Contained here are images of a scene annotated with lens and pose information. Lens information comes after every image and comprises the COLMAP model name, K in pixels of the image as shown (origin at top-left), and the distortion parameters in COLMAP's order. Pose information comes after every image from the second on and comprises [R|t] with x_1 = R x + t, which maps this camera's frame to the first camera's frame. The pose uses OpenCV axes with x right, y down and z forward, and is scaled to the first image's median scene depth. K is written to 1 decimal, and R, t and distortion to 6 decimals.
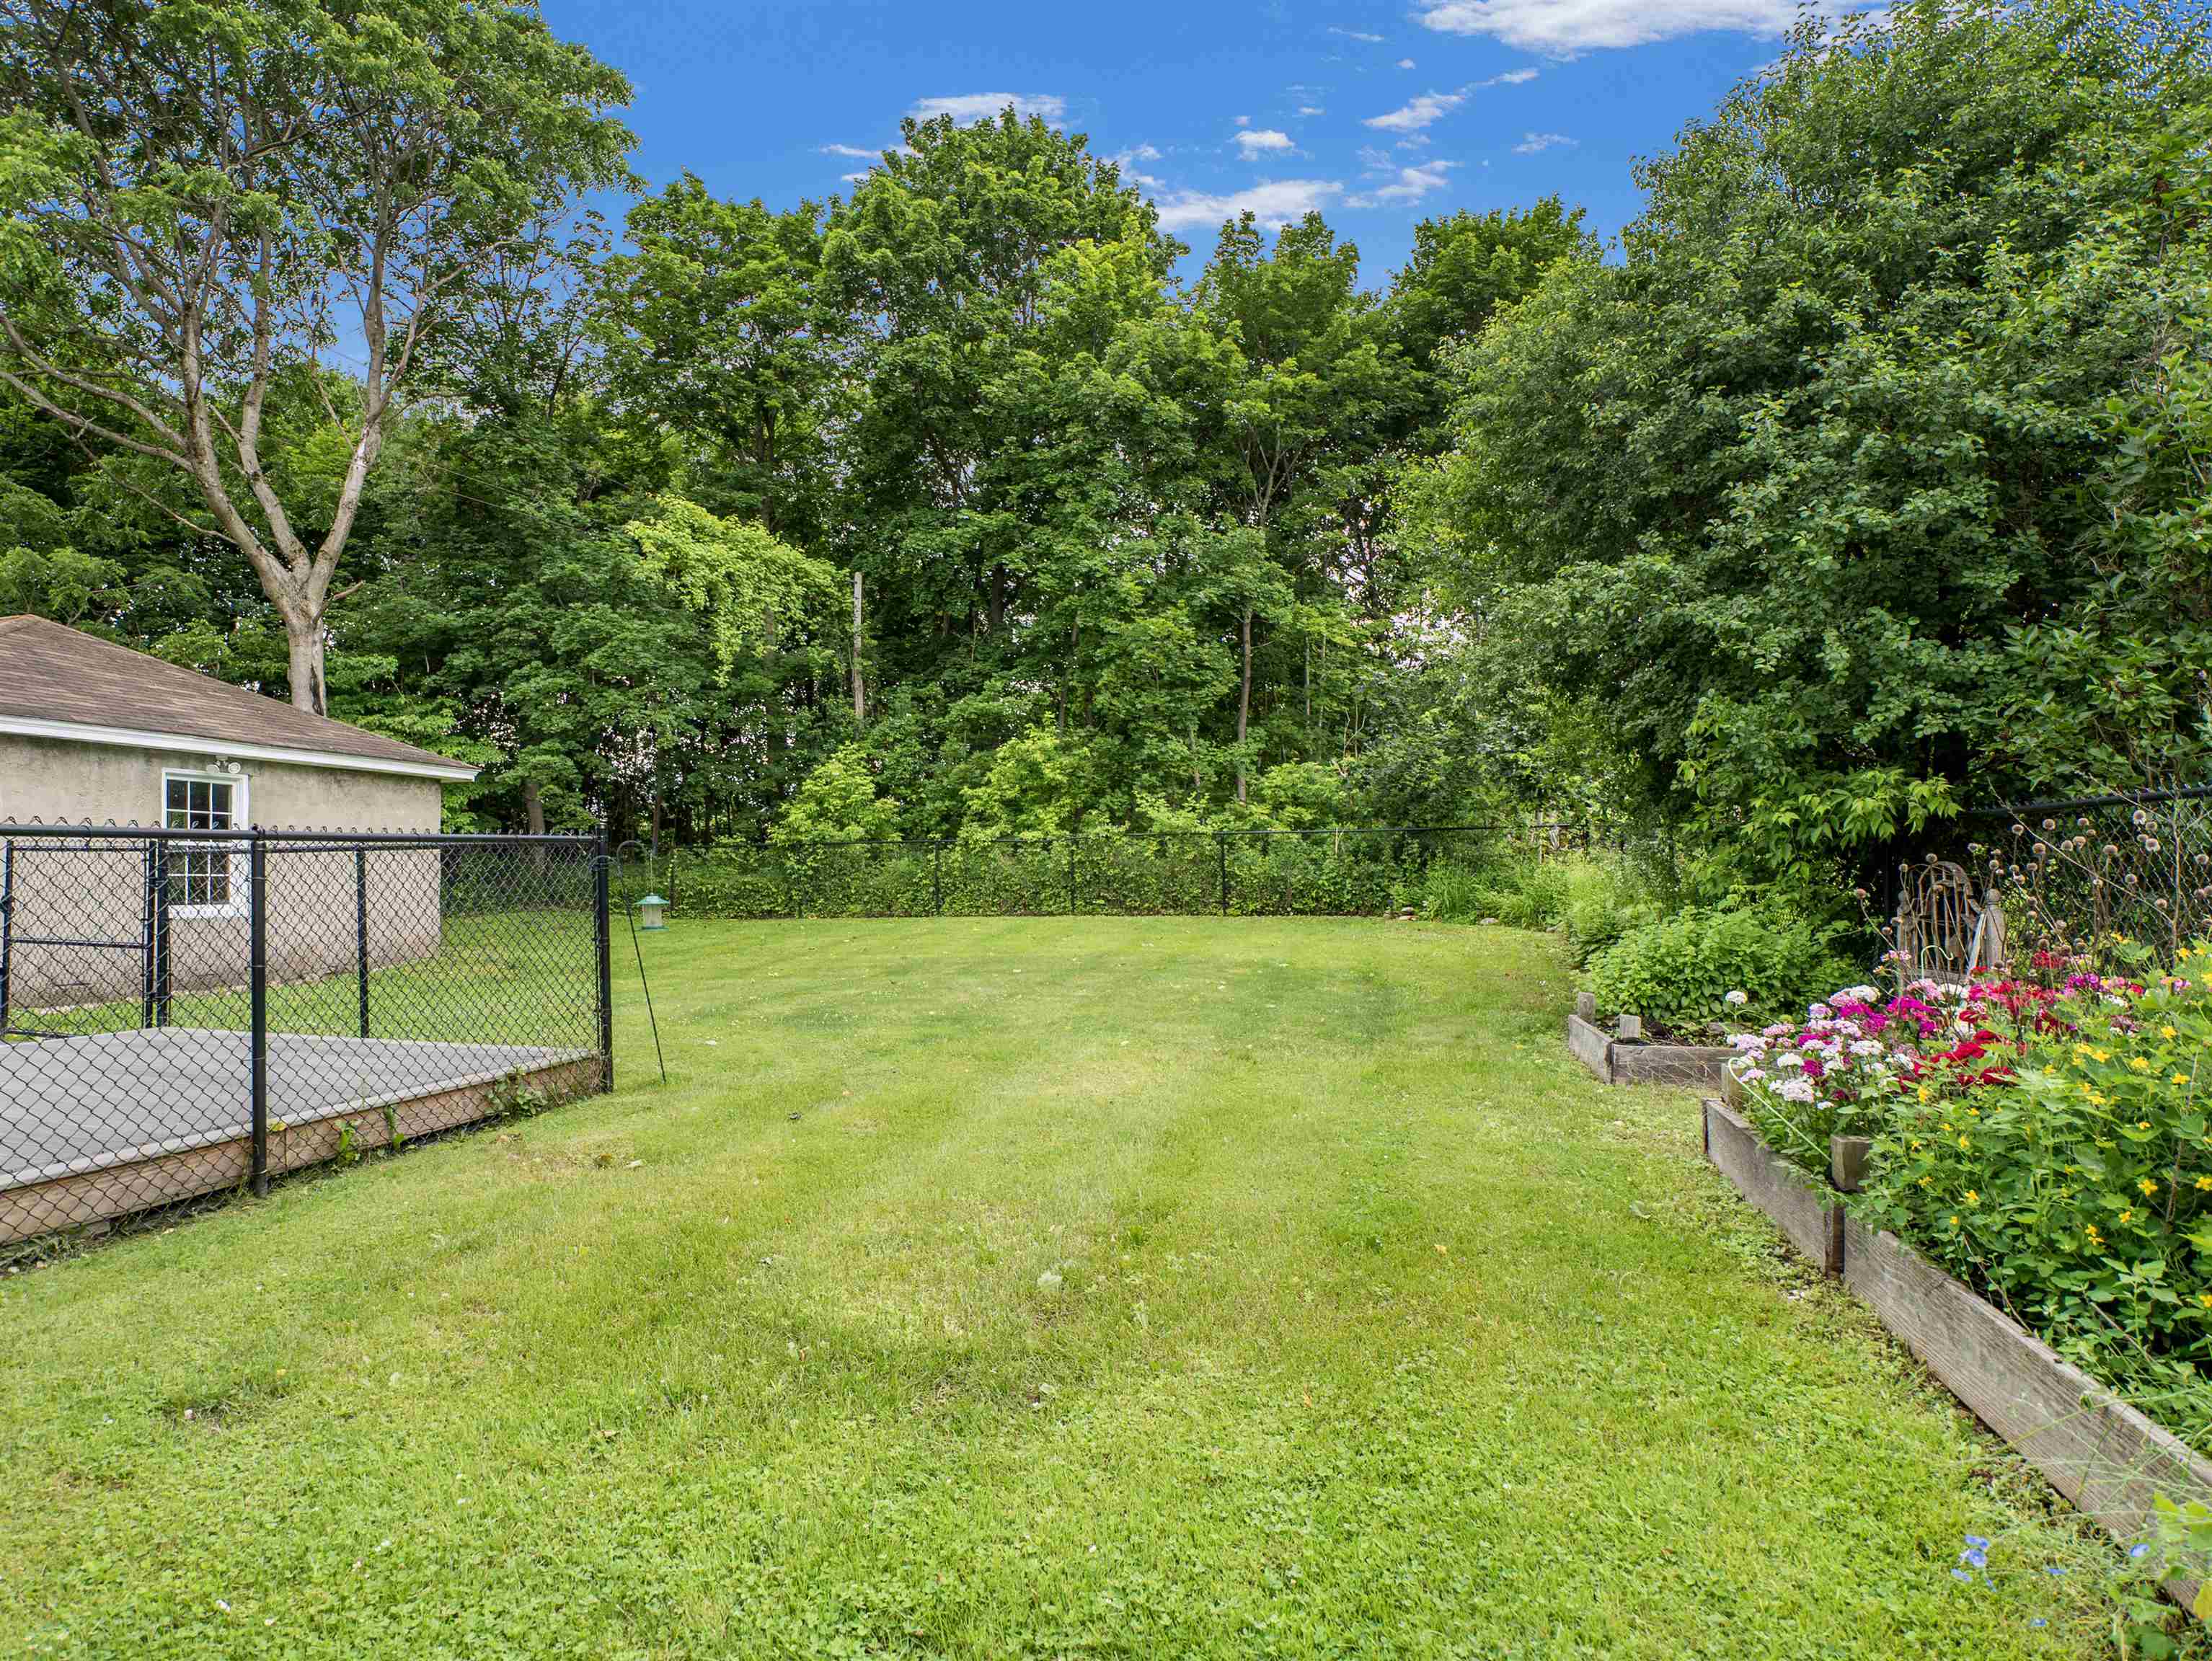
lens RADIAL K [[1044.4, 0, 979.2], [0, 1044.4, 780.3], [0, 0, 1]] dist [-0.001376, -0.021246]
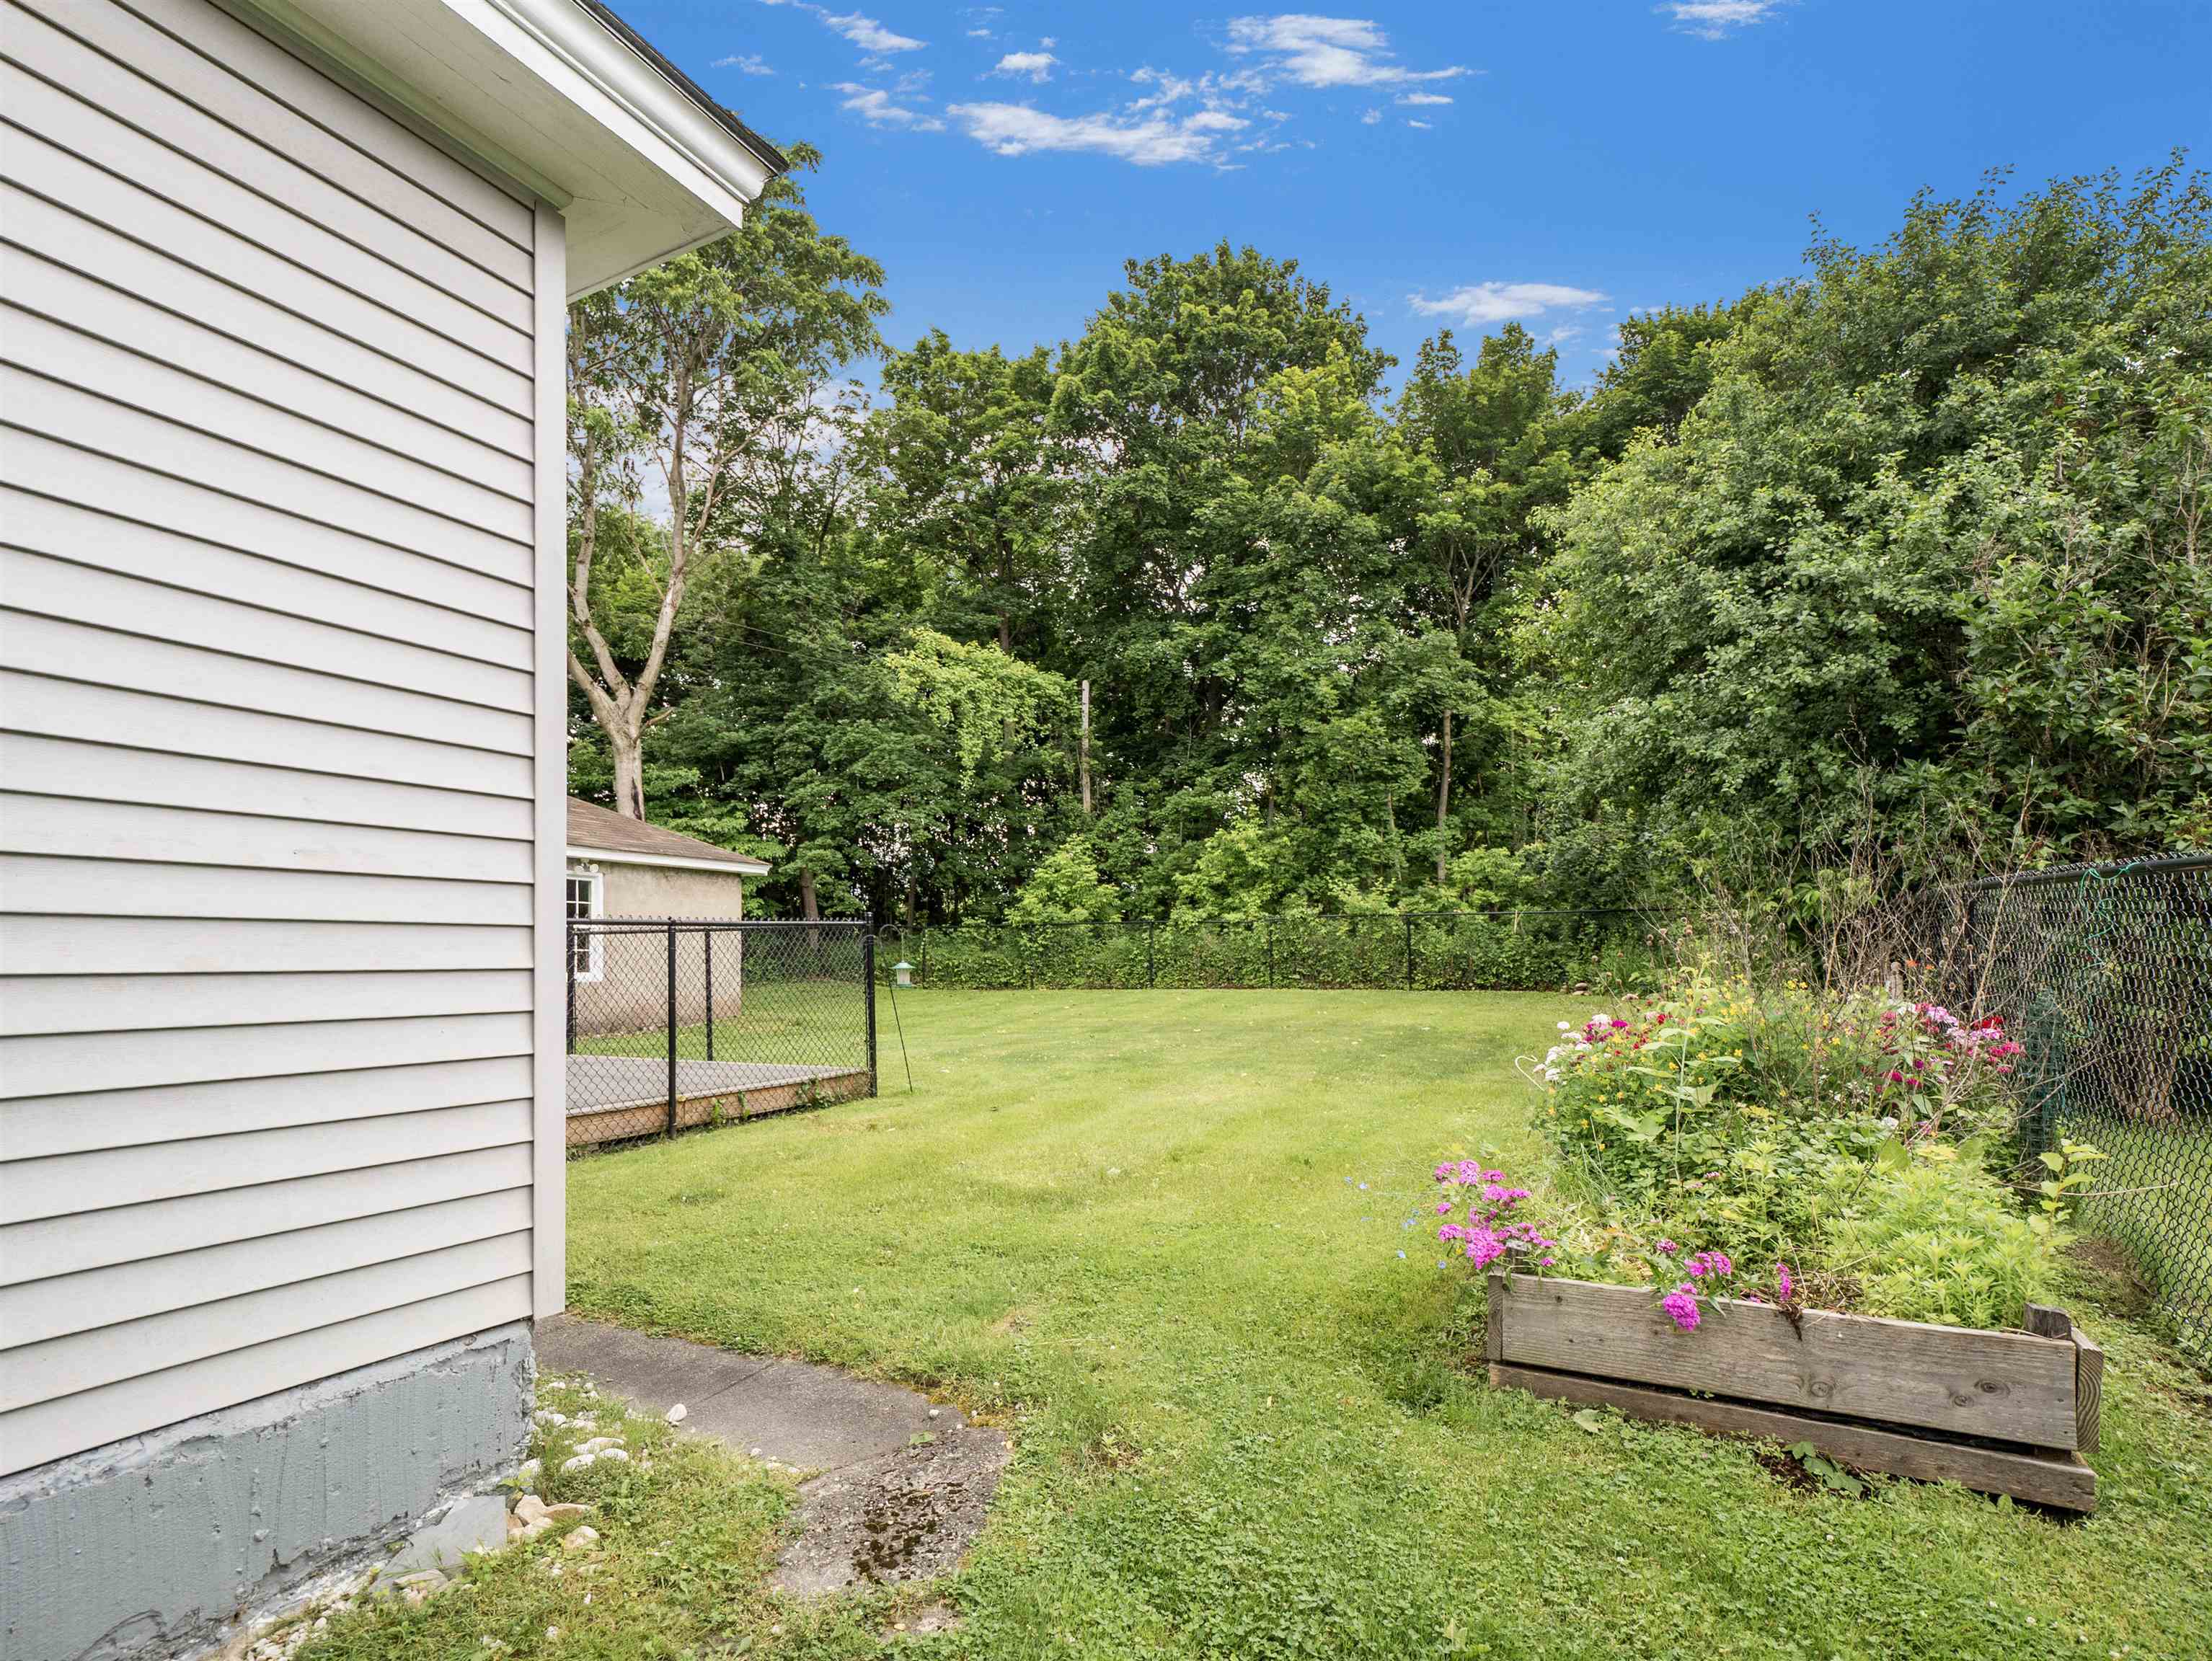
lens RADIAL K [[1101.0, 0, 1108.0], [0, 1101.0, 822.5], [0, 0, 1]] dist [0.018295, -0.000023]
pose [[0.991981, -0.012534, -0.125766, 0.062731], [0.008769, 0.999498, -0.030442, -0.013198], [0.126085, 0.029095, 0.991593, -0.186737]]
